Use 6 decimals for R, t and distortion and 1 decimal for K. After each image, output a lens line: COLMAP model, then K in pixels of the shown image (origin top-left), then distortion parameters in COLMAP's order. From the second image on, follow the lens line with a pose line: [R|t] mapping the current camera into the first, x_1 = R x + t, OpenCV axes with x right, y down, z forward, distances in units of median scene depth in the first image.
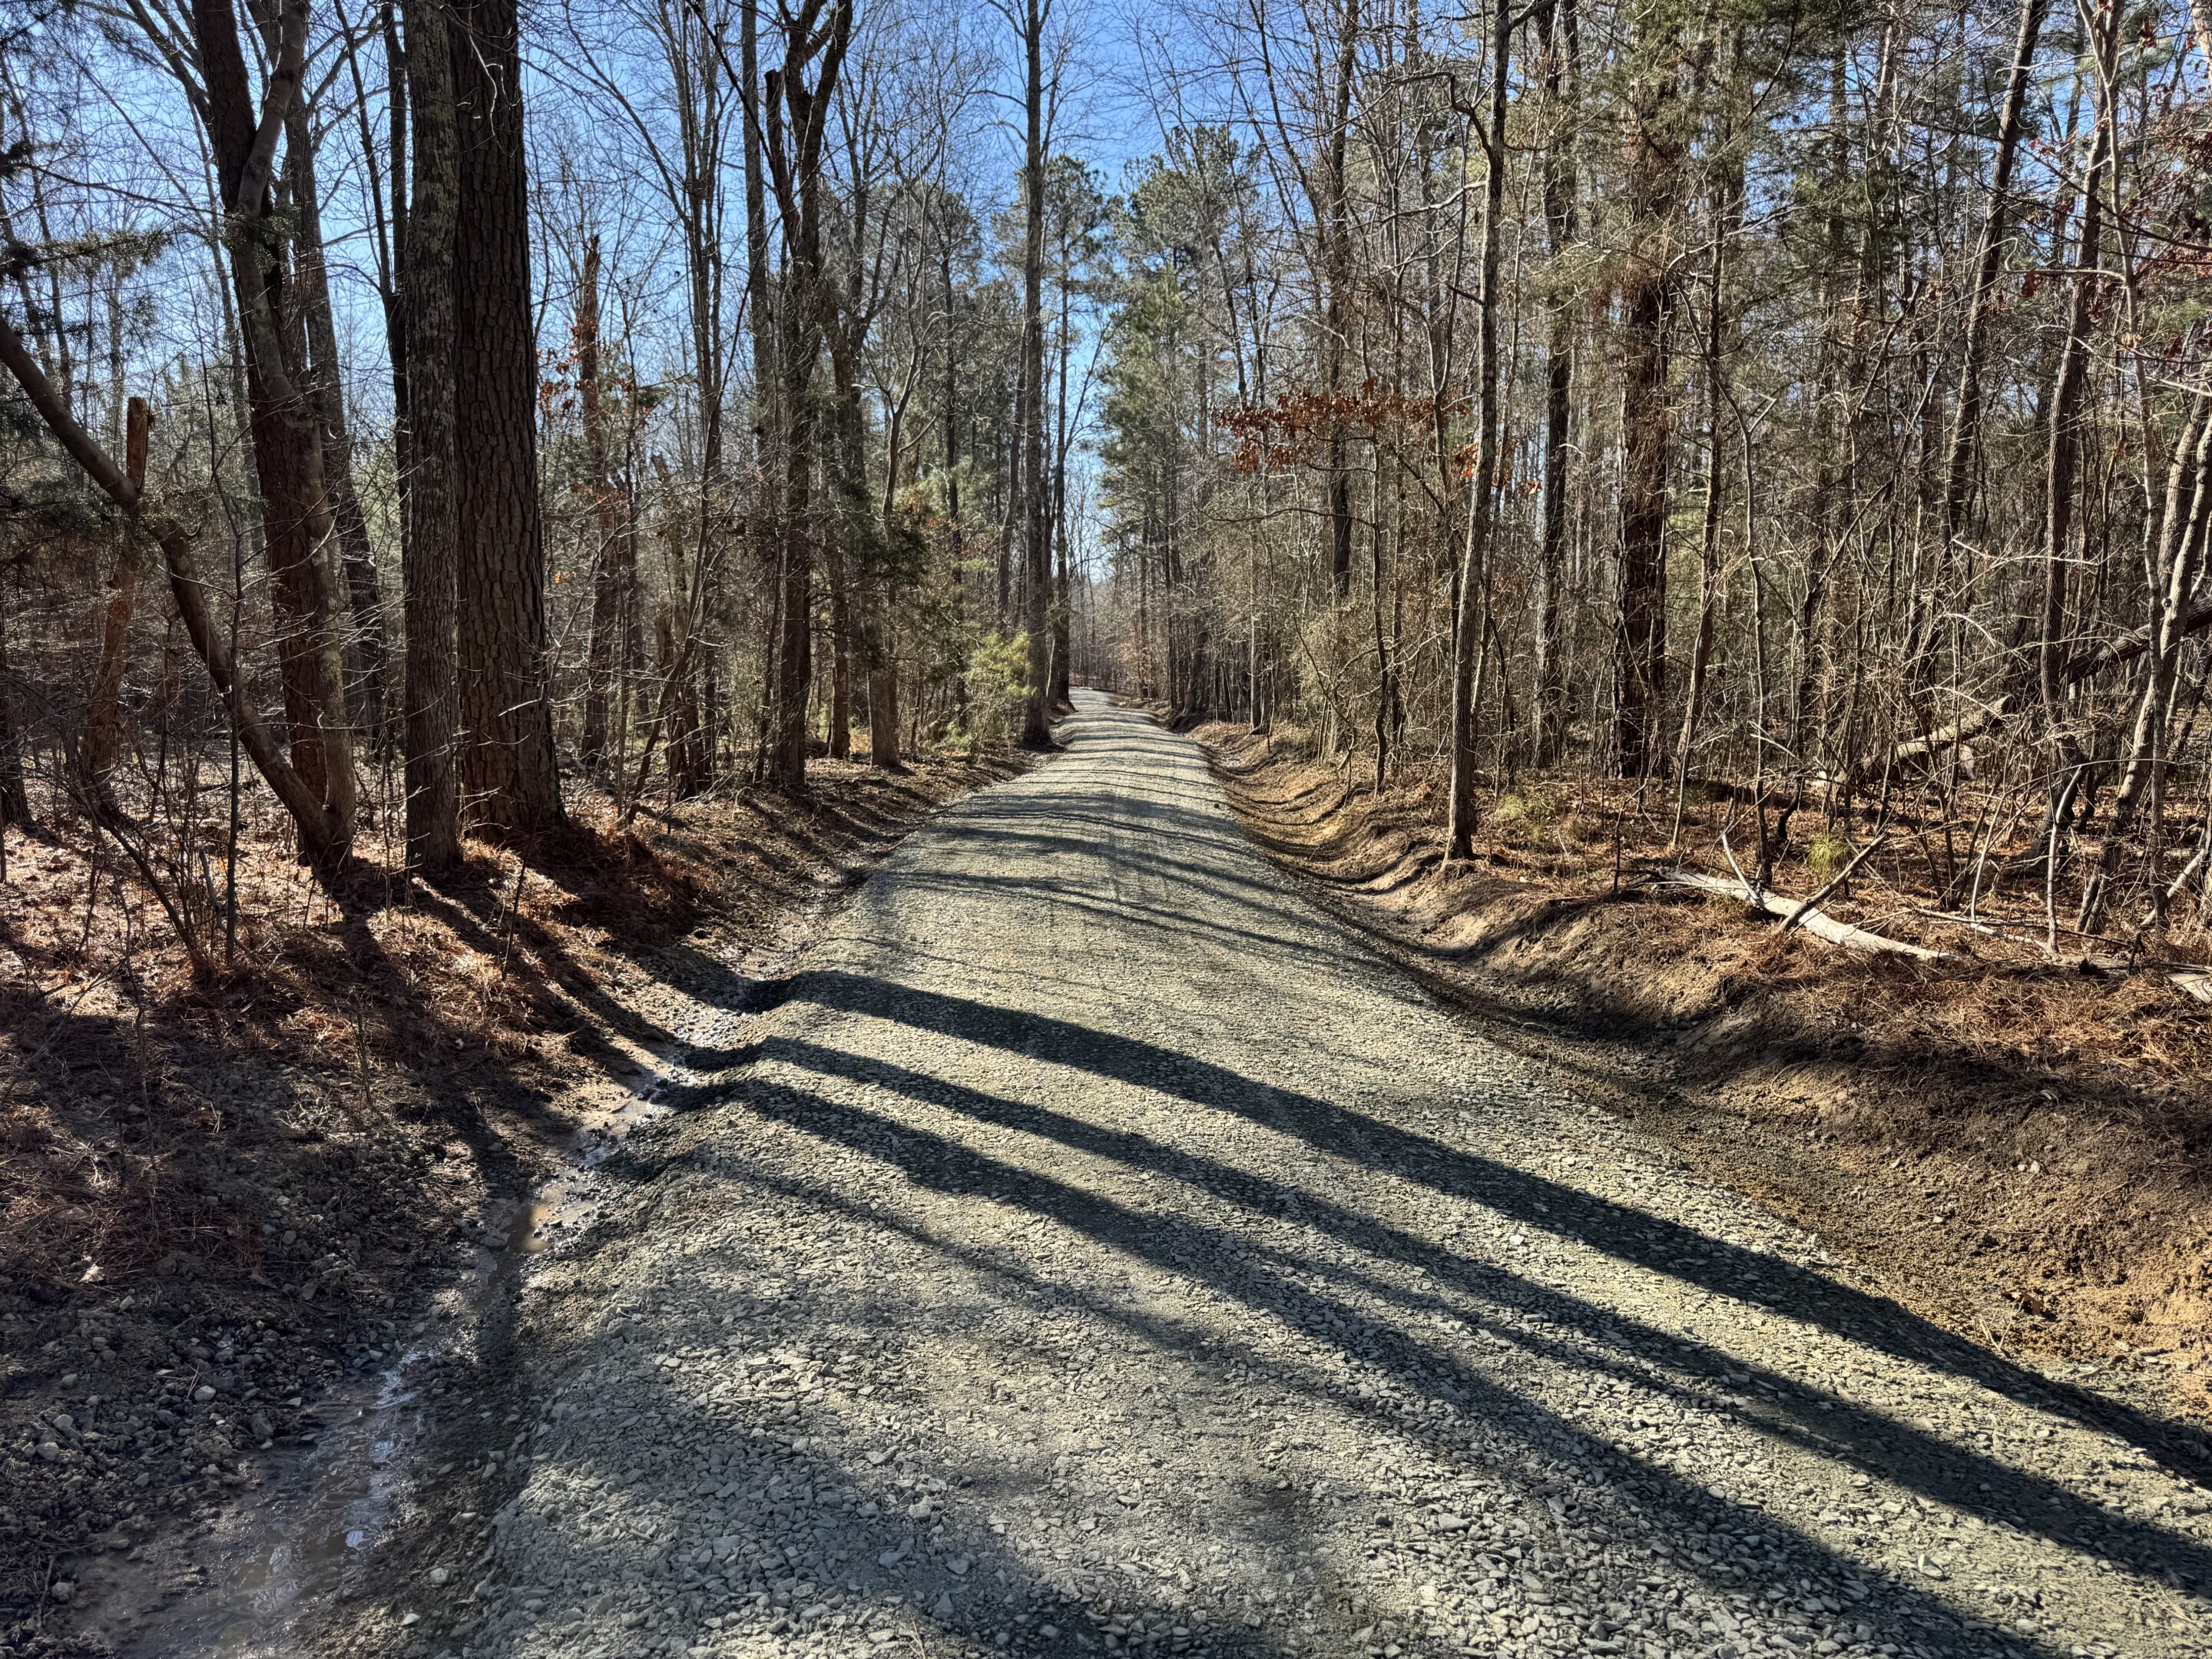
lens RADIAL K [[1529.0, 0, 1112.2], [0, 1529.0, 894.7], [0, 0, 1]] dist [0.021995, -0.031455]
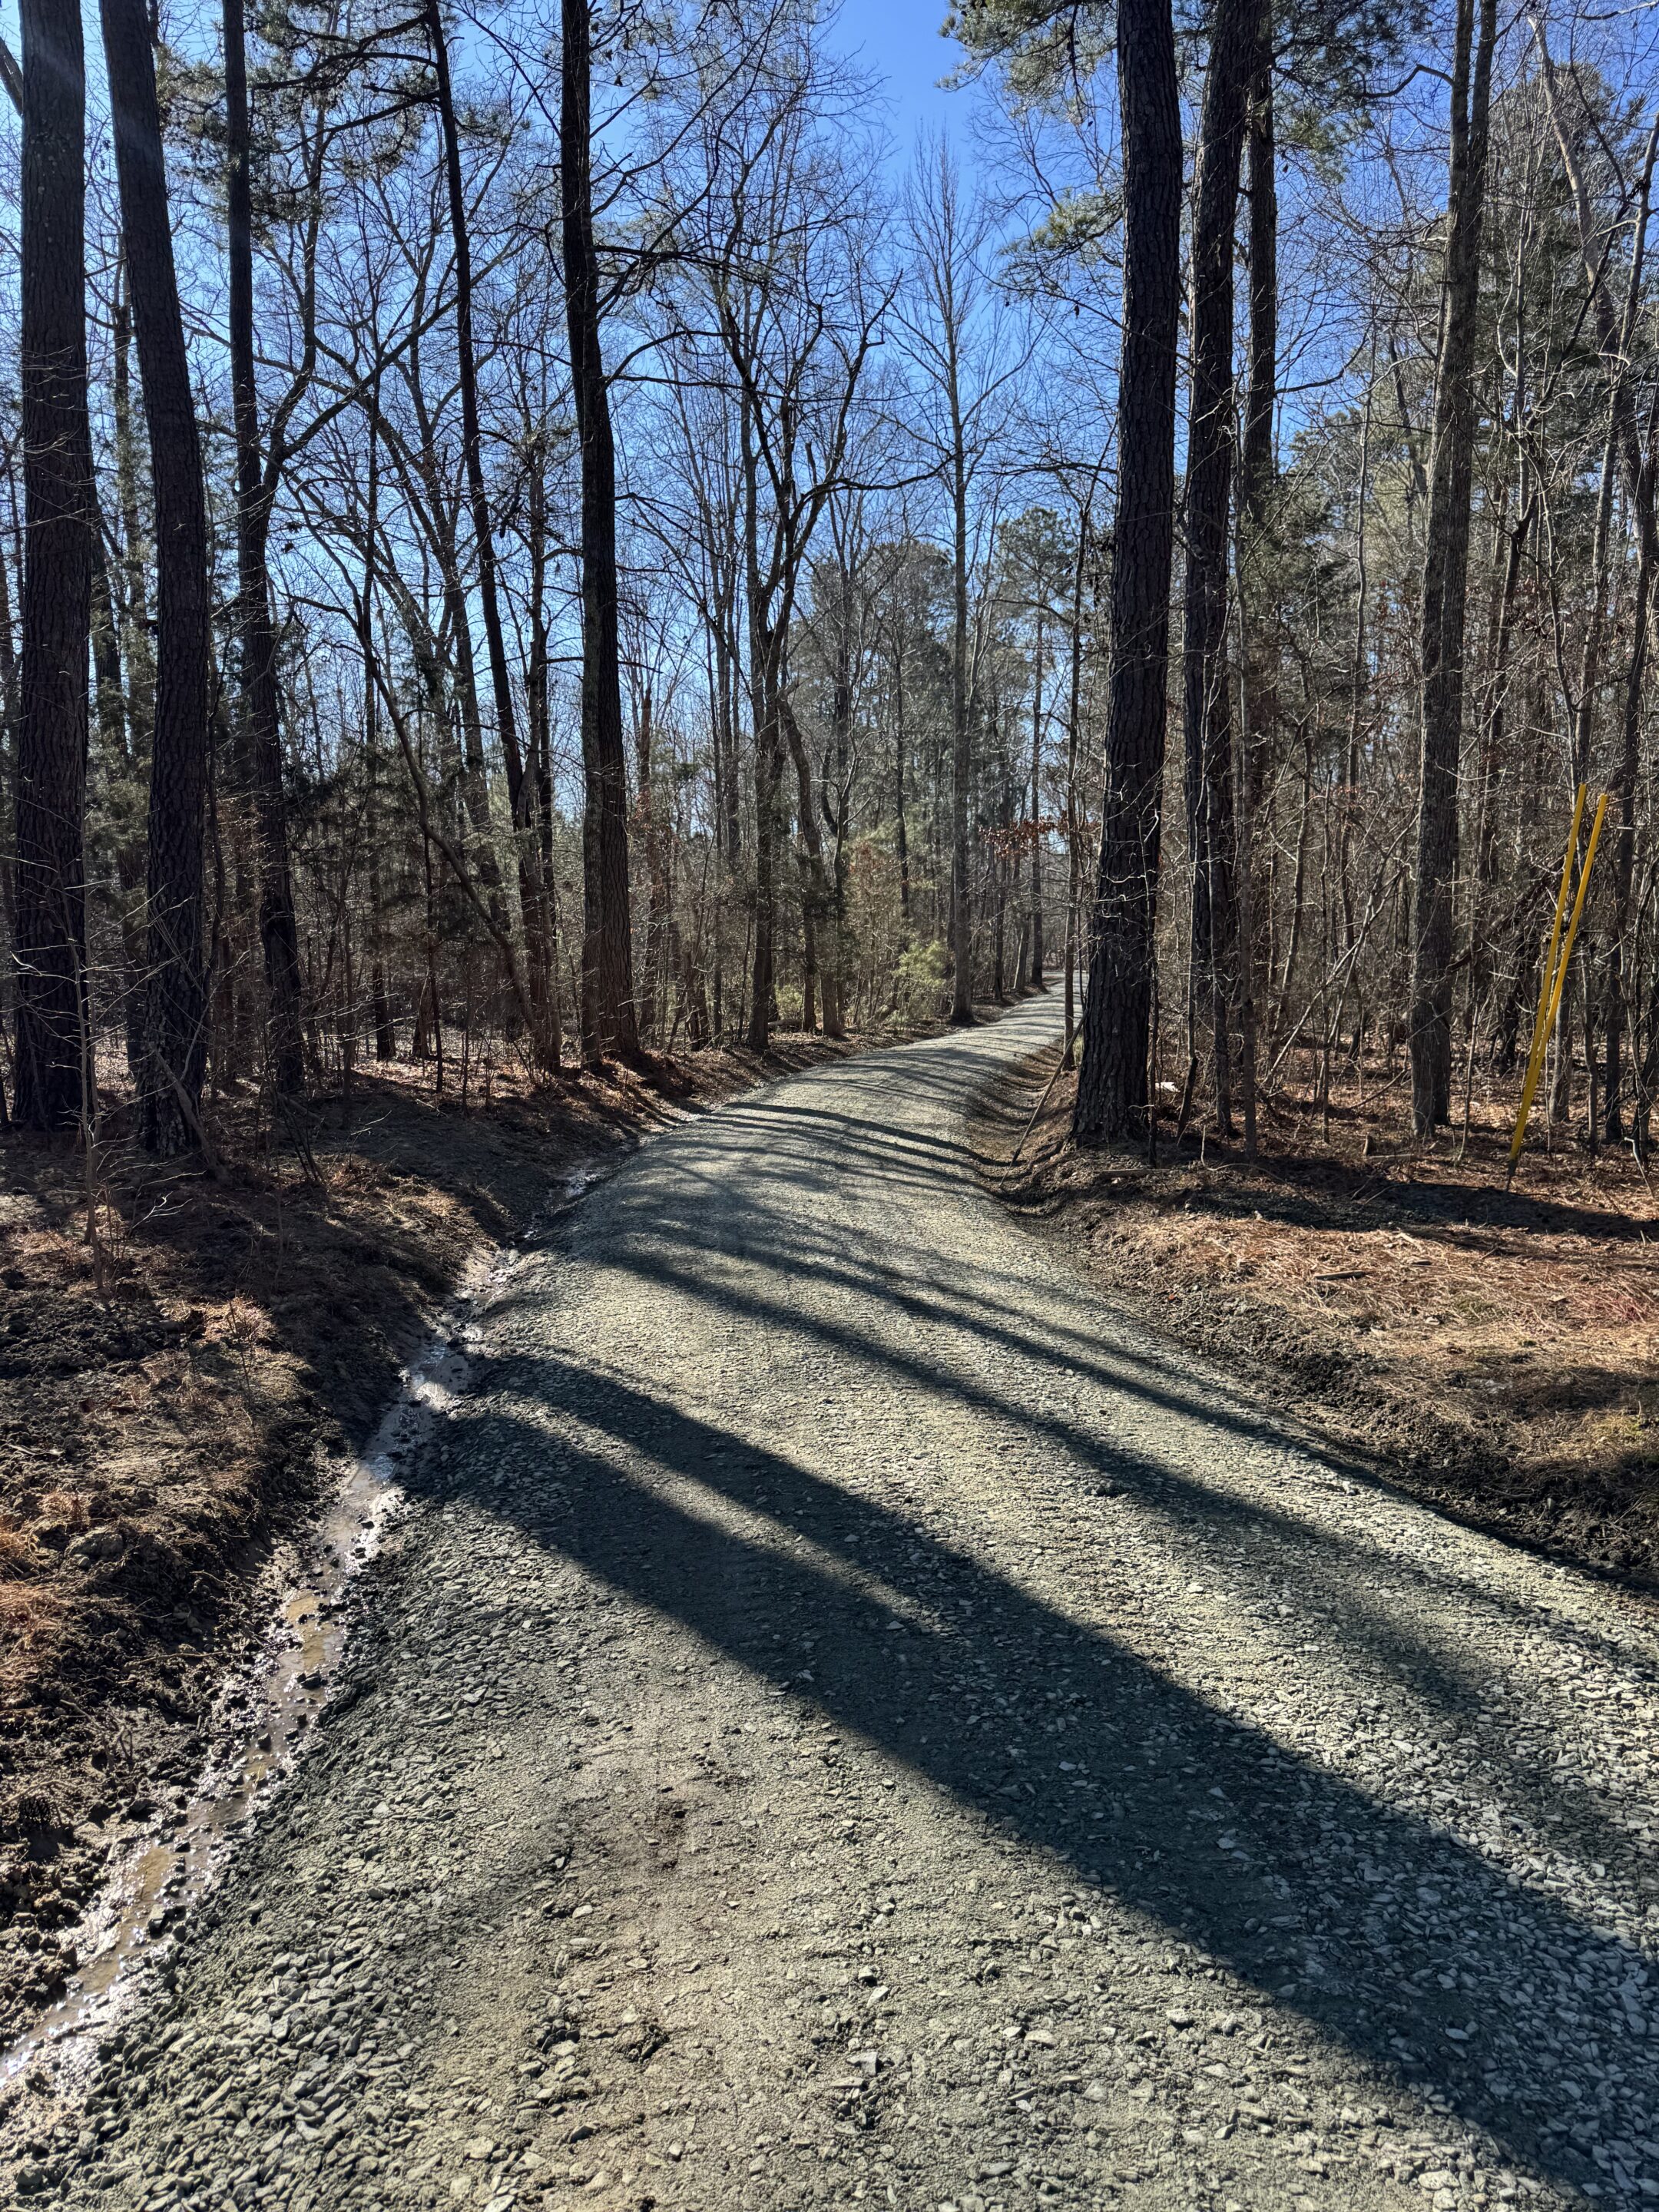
lens RADIAL K [[1529.0, 0, 829.5], [0, 1529.0, 1106.0], [0, 0, 1]] dist [0.021995, -0.031455]
pose [[0.979737, -0.011739, -0.199946, 0.243229], [0.002288, 0.998872, -0.047434, 0.091137], [0.200277, 0.046015, 0.978658, -0.758061]]
